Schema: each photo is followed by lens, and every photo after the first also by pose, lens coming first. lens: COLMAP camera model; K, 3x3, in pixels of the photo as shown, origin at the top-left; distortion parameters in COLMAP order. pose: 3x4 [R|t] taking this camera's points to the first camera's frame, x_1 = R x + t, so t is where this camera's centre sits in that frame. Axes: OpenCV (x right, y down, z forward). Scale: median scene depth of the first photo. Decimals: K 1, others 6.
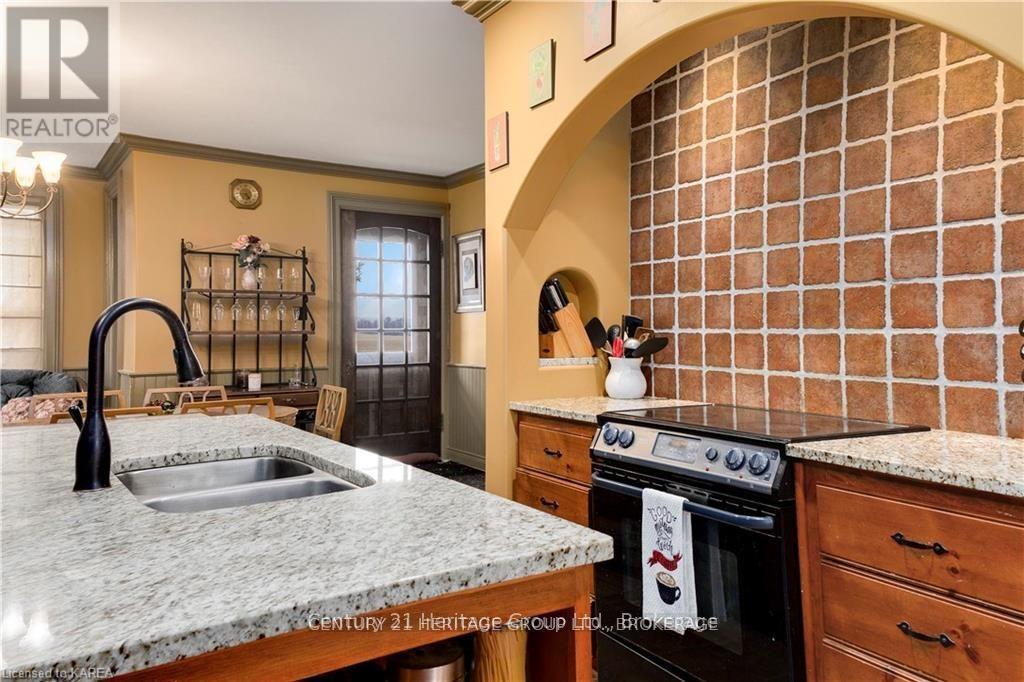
lens RADIAL K [[769.7, 0, 525.5], [0, 769.7, 323.8], [0, 0, 1]] dist [0.148540, 0.006433]
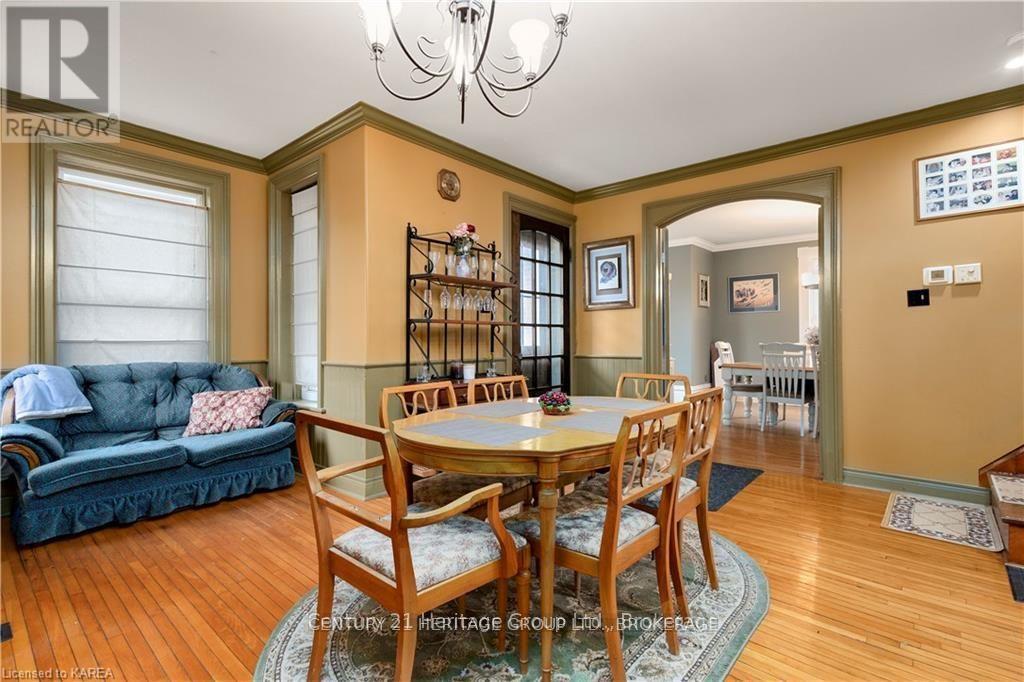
lens RADIAL K [[484.1, 0, 512.5], [0, 484.1, 338.8], [0, 0, 1]] dist [-0.011425, -0.000304]
pose [[0.962851, -0.001041, 0.270032, -0.420579], [0.000700, 0.999999, 0.001359, 0.028443], [-0.270033, -0.001120, 0.962850, 0.365659]]
